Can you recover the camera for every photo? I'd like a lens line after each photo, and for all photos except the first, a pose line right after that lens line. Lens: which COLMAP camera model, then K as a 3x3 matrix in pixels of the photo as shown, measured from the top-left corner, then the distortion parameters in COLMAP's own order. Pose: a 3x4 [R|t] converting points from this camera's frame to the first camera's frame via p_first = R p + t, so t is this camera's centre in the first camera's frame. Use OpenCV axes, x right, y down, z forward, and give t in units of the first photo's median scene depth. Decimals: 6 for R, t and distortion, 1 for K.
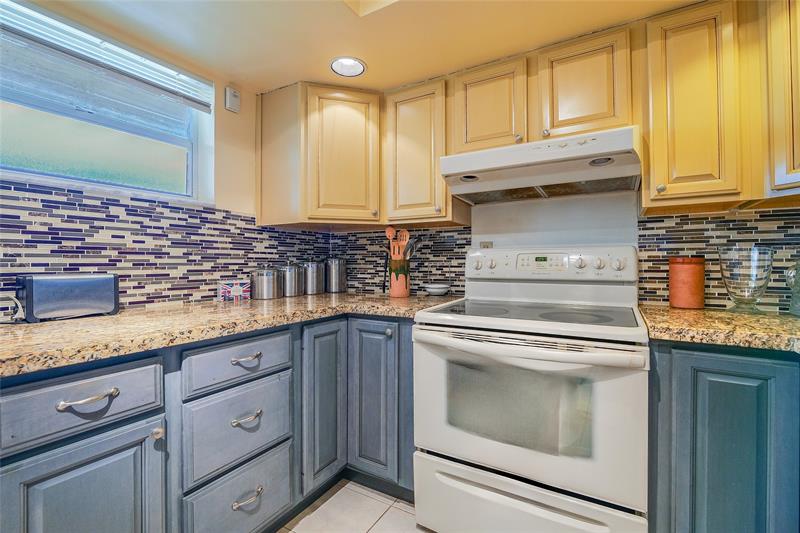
lens RADIAL K [[346.7, 0, 398.6], [0, 346.7, 261.5], [0, 0, 1]] dist [-0.012510, 0.000847]
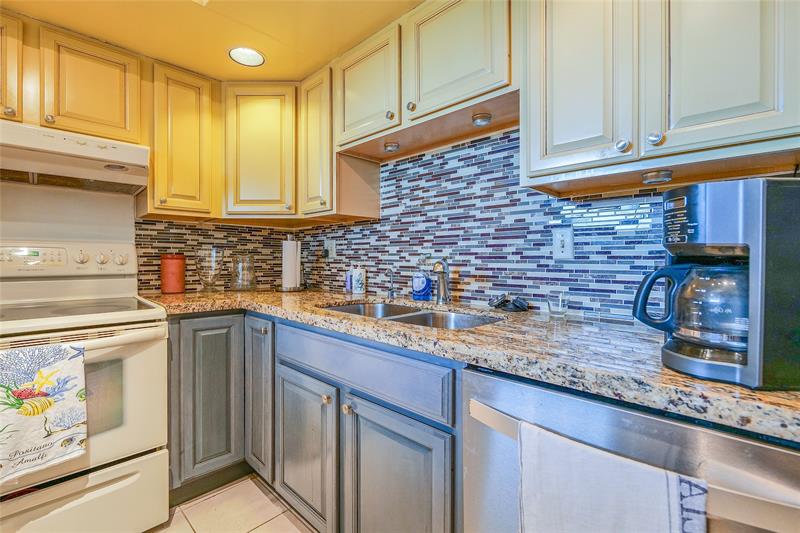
lens RADIAL K [[353.4, 0, 398.0], [0, 353.4, 260.8], [0, 0, 1]] dist [-0.016104, 0.000249]
pose [[0.208175, -0.002657, 0.978088, -0.294024], [-0.009871, 0.999940, 0.004817, -0.001837], [-0.978042, -0.010657, 0.208136, -0.115679]]
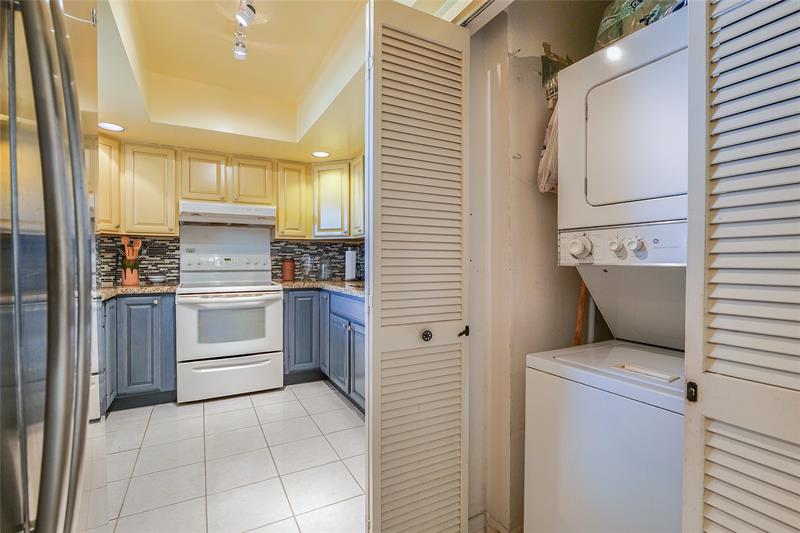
lens RADIAL K [[346.7, 0, 398.6], [0, 346.7, 261.5], [0, 0, 1]] dist [-0.012510, 0.000847]
pose [[0.481680, 0.001490, 0.876346, -0.909986], [-0.006181, 0.999979, 0.001697, -0.006159], [-0.876325, -0.006234, 0.481679, -0.837573]]
